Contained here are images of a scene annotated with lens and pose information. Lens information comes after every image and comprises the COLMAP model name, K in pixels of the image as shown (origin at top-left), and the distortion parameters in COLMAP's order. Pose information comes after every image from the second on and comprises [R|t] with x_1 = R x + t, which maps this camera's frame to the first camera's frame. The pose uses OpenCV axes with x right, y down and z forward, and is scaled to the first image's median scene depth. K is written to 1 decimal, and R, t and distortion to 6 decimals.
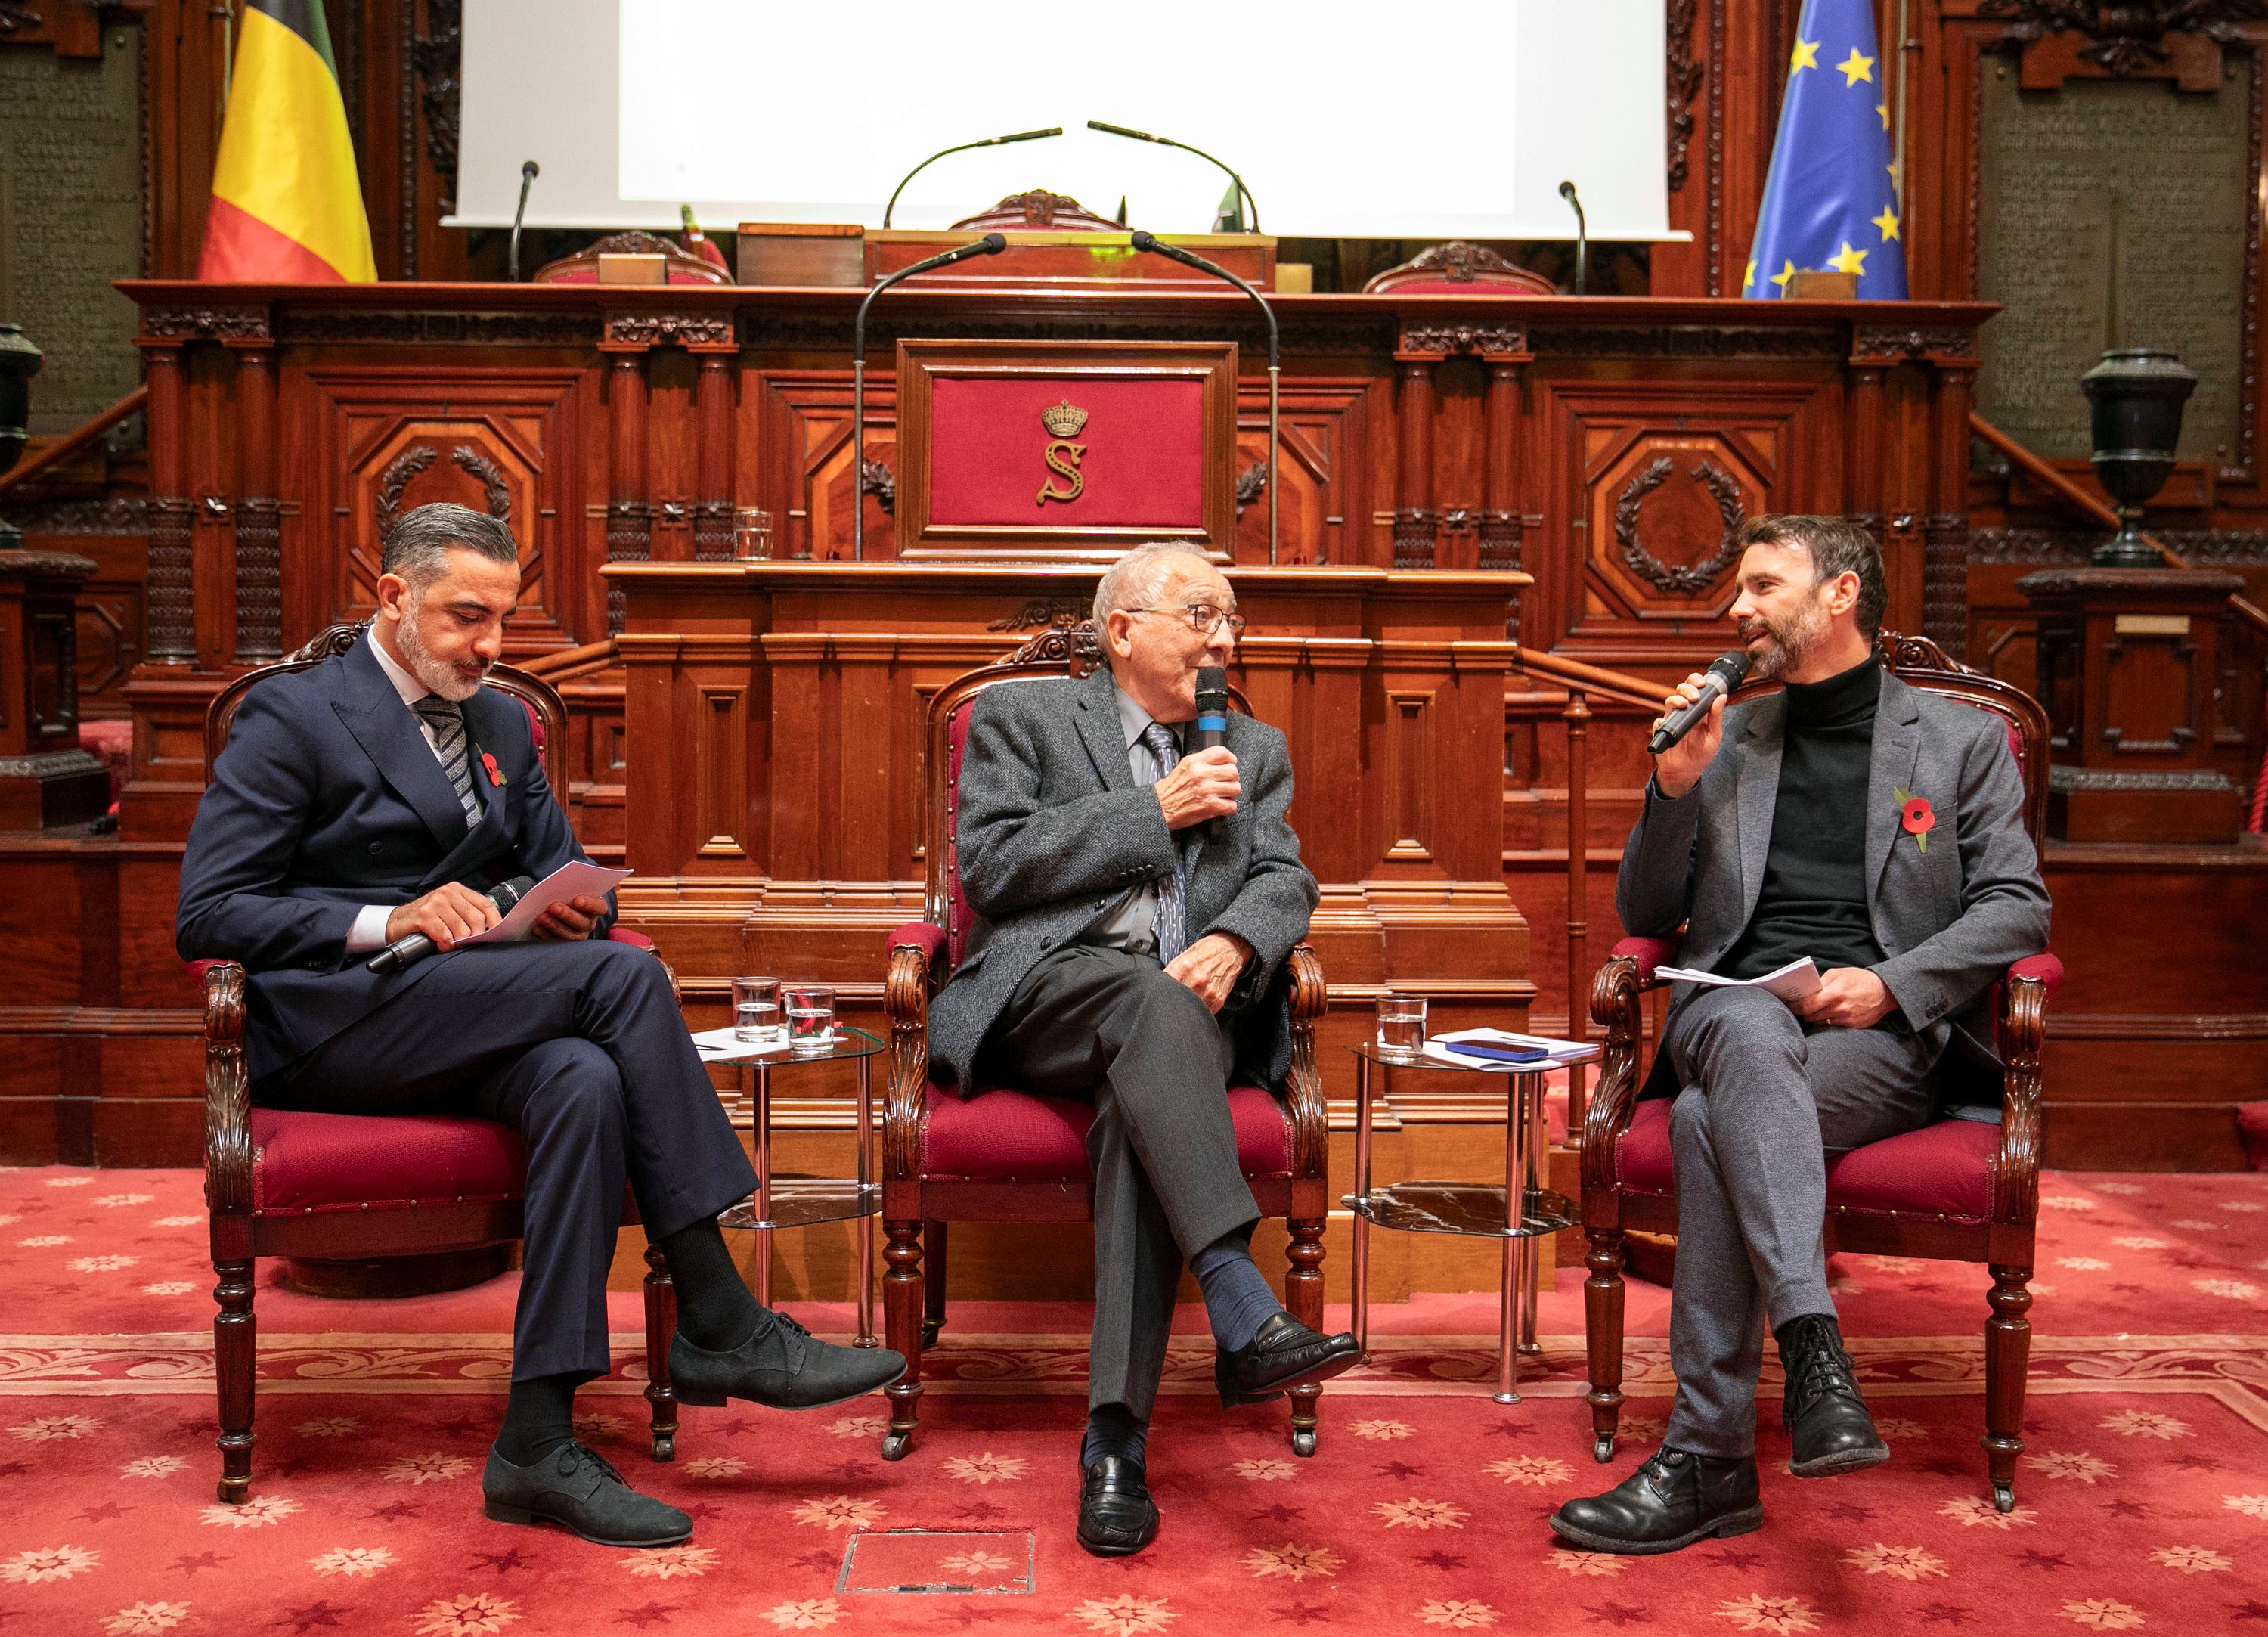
lens RADIAL K [[2637.9, 0, 1136.4], [0, 2637.9, 801.4], [0, 0, 1]] dist [0.020741, 0.000000]
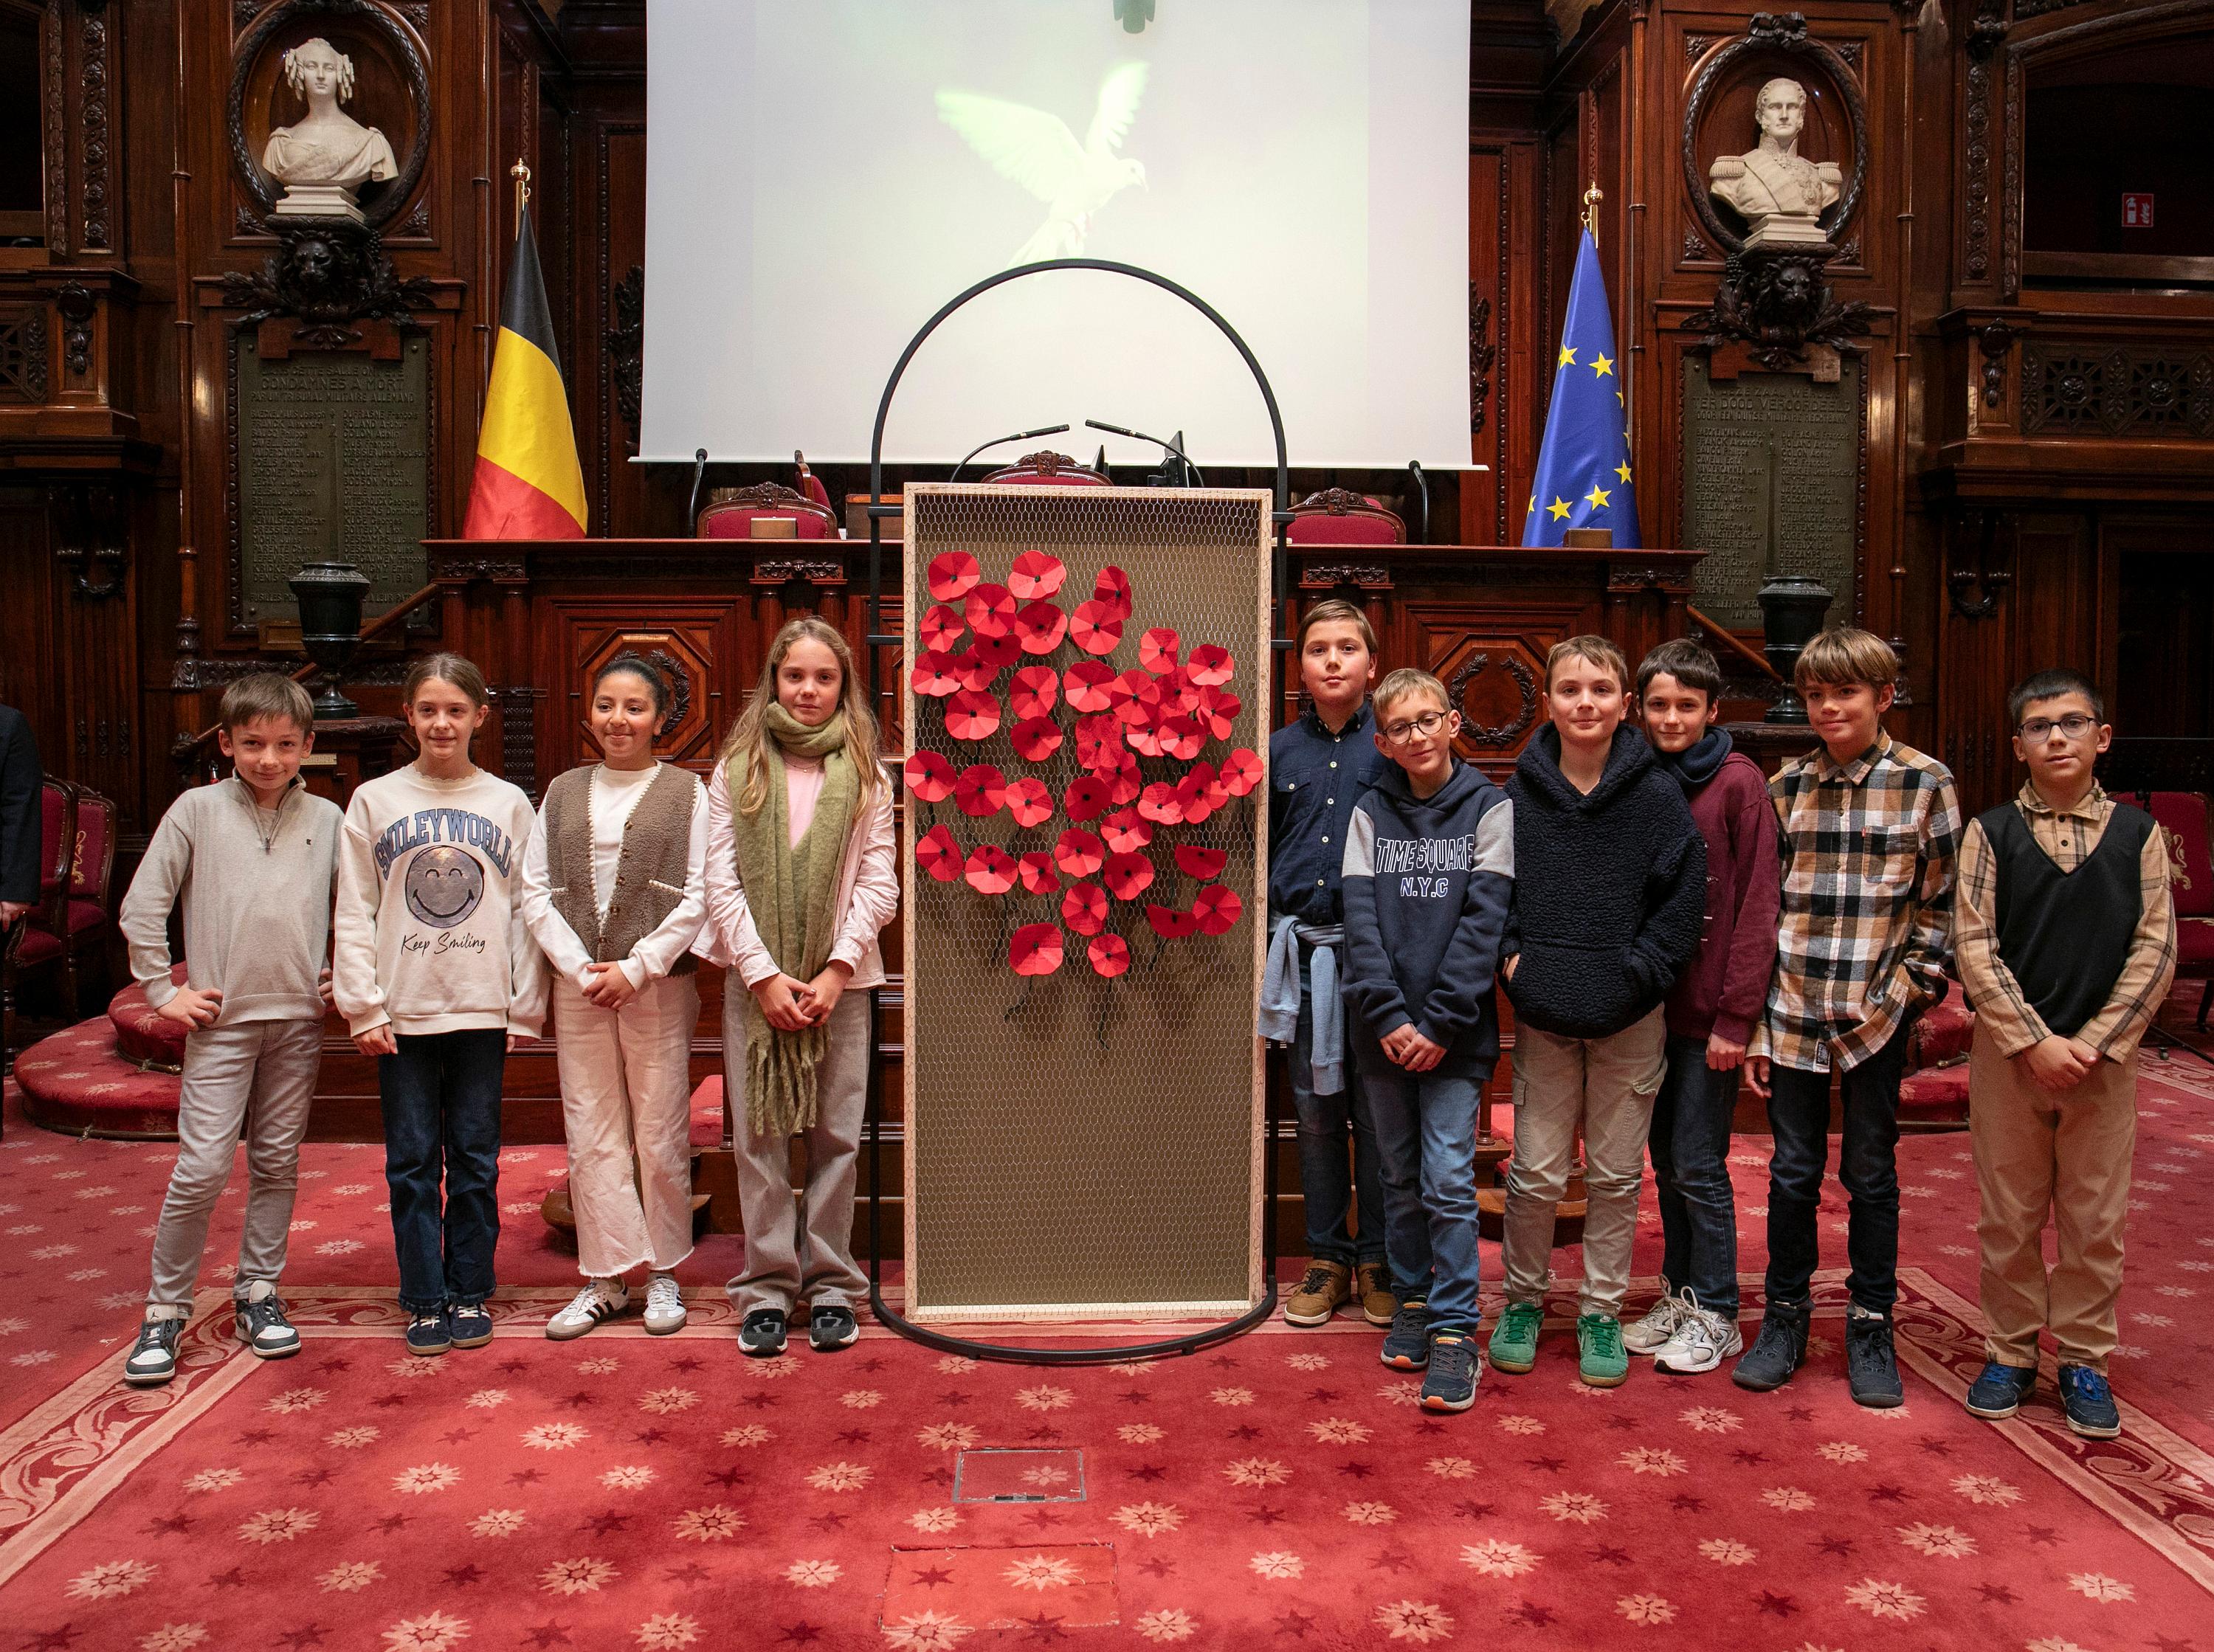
lens RADIAL K [[1823.8, 0, 1130.8], [0, 1823.8, 842.8], [0, 0, 1]] dist [-0.079256, 0.005757]
pose [[0.999669, -0.005939, 0.025016, -0.020687], [0.005146, 0.999485, 0.031666, -0.058548], [-0.025191, -0.031527, 0.999185, -0.003846]]
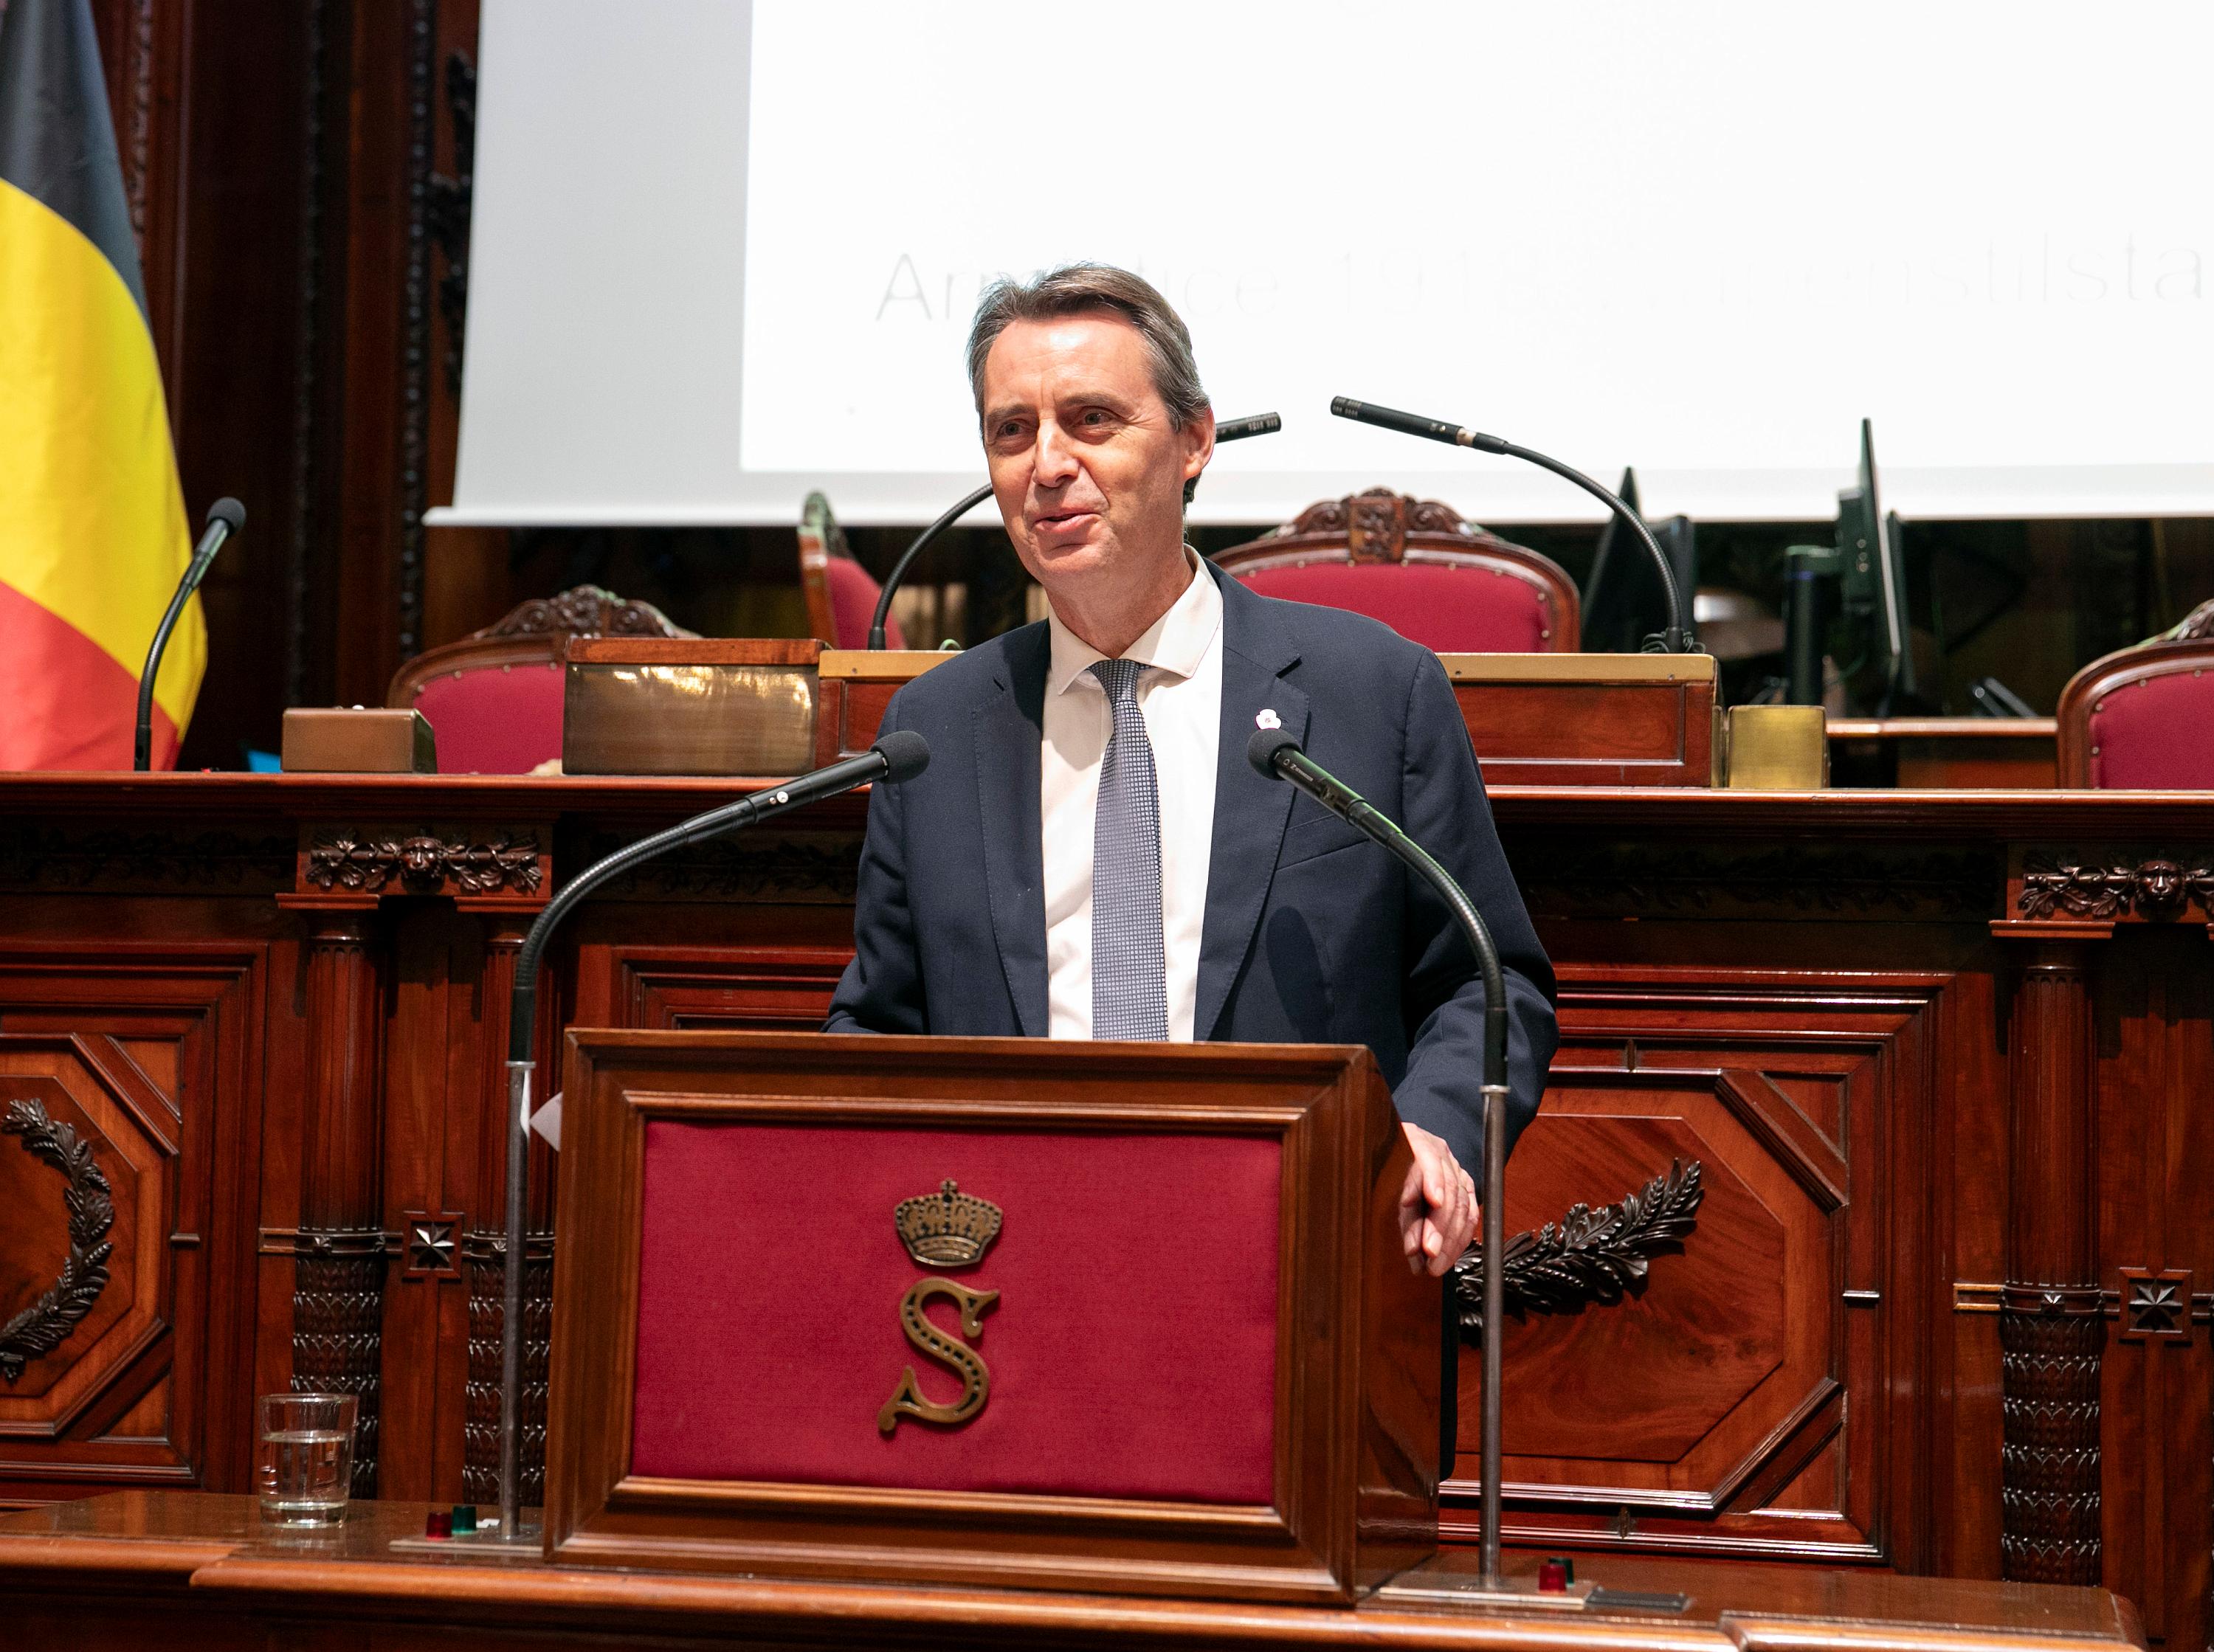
lens RADIAL K [[4250.6, 0, 1108.8], [0, 4250.6, 829.0], [0, 0, 1]] dist [0.103428, 0.000000]
pose [[0.971342, 0.000773, -0.237686, 0.122318], [-0.023578, 0.995376, -0.093116, -0.115448], [0.236515, 0.096052, 0.966869, 0.287359]]
